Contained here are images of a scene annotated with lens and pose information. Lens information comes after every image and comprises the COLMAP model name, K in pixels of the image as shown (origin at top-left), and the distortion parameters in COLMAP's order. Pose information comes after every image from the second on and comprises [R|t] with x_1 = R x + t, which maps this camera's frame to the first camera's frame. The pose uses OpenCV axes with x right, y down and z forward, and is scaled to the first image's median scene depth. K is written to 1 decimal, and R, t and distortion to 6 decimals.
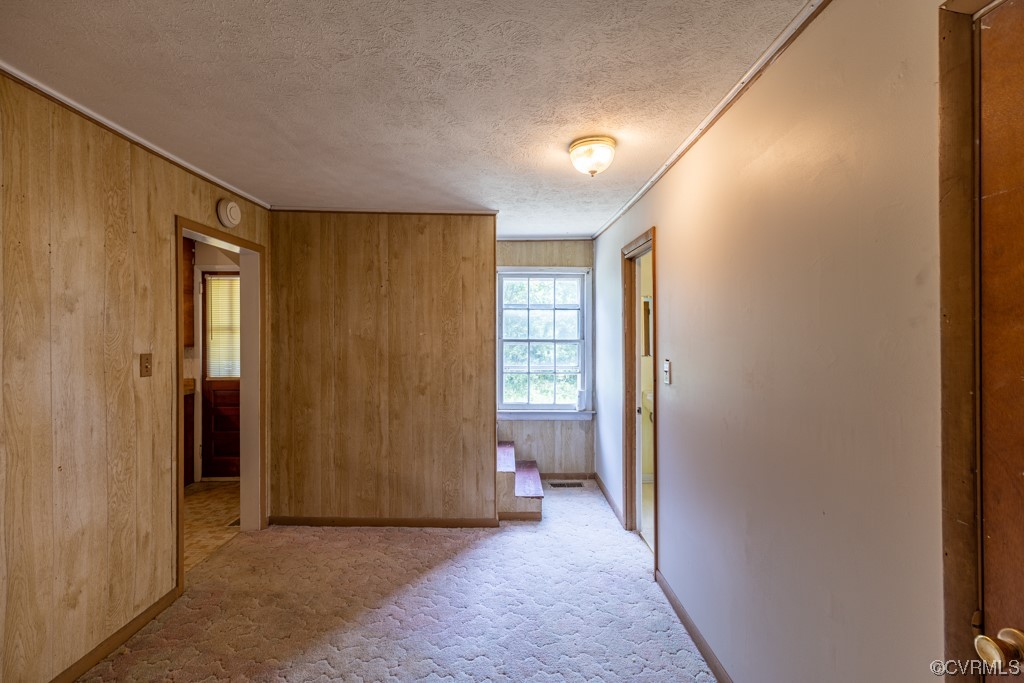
lens RADIAL K [[449.0, 0, 508.2], [0, 449.0, 339.9], [0, 0, 1]] dist [0.002050, 0.000070]
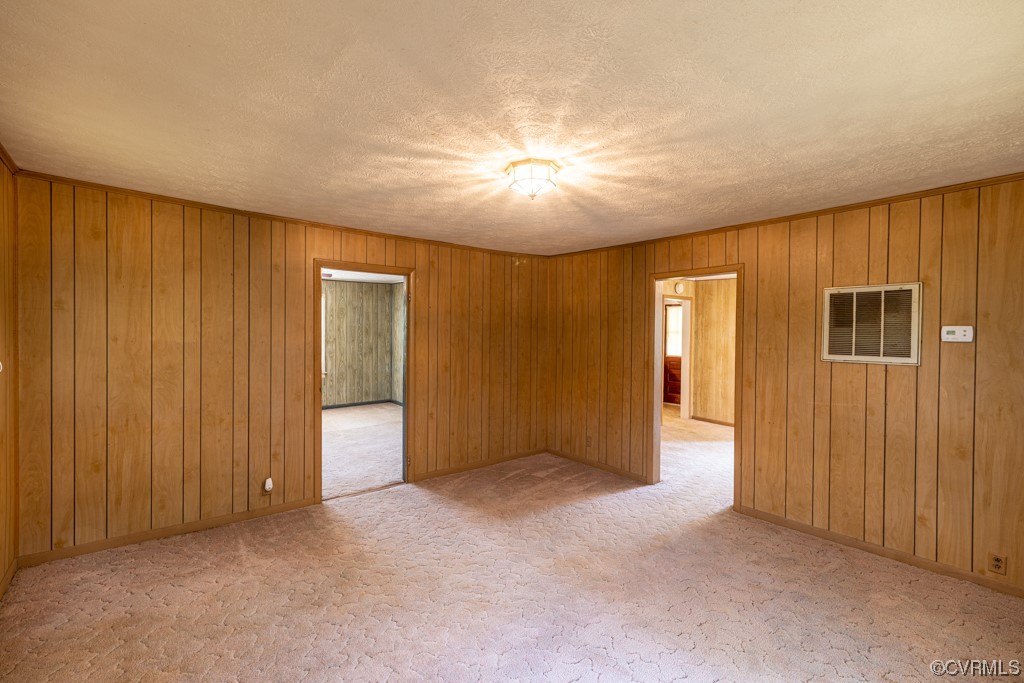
lens RADIAL K [[449.0, 0, 511.2], [0, 449.0, 340.1], [0, 0, 1]] dist [0.002050, 0.000070]
pose [[0.625245, 0.019252, -0.780191, 0.655678], [-0.012496, 0.999814, 0.014658, -0.011951], [0.780329, 0.000584, 0.625369, -1.127545]]
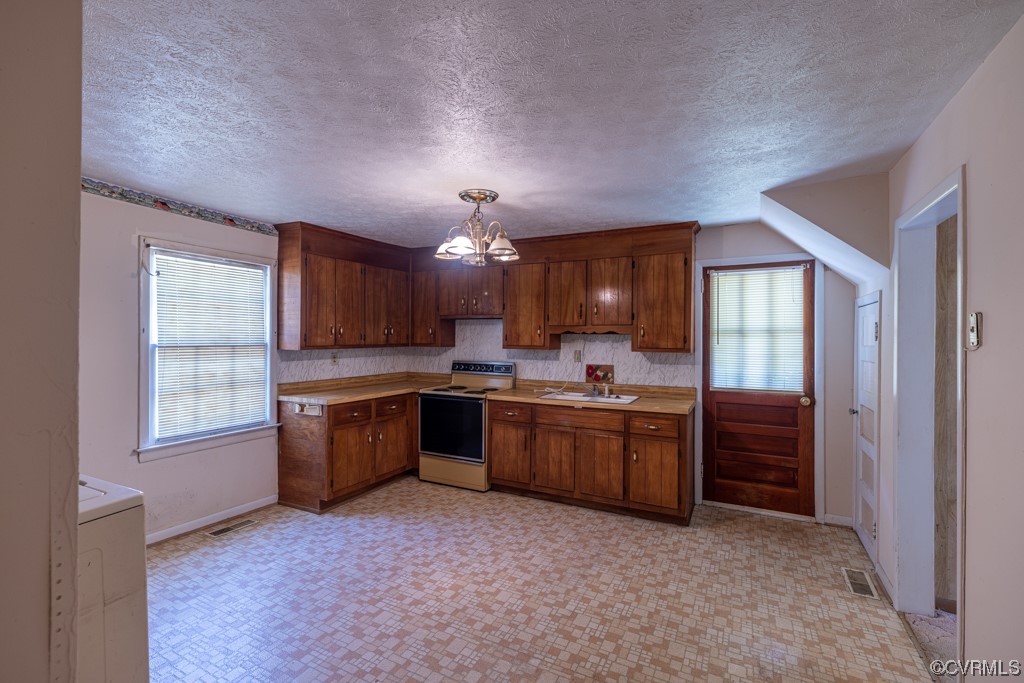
lens RADIAL K [[449.0, 0, 512.8], [0, 449.0, 337.6], [0, 0, 1]] dist [0.002050, 0.000070]
pose [[0.884226, 0.004564, -0.467037, -0.771993], [-0.007018, 0.999969, -0.003515, -0.009055], [0.467007, 0.006386, 0.884231, 0.055692]]
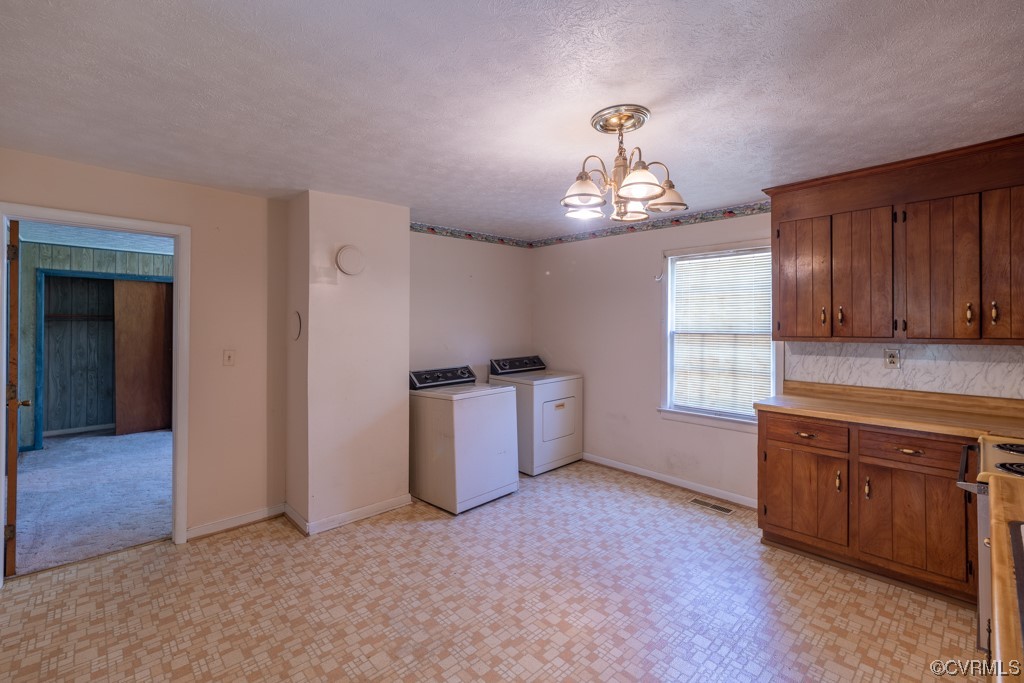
lens RADIAL K [[449.0, 0, 512.9], [0, 449.0, 323.5], [0, 0, 1]] dist [0.002050, 0.000070]
pose [[-0.735004, -0.002029, -0.678060, -0.728643], [-0.001837, 0.999998, -0.001002, -0.012504], [0.678061, 0.000509, -0.735006, 1.103632]]
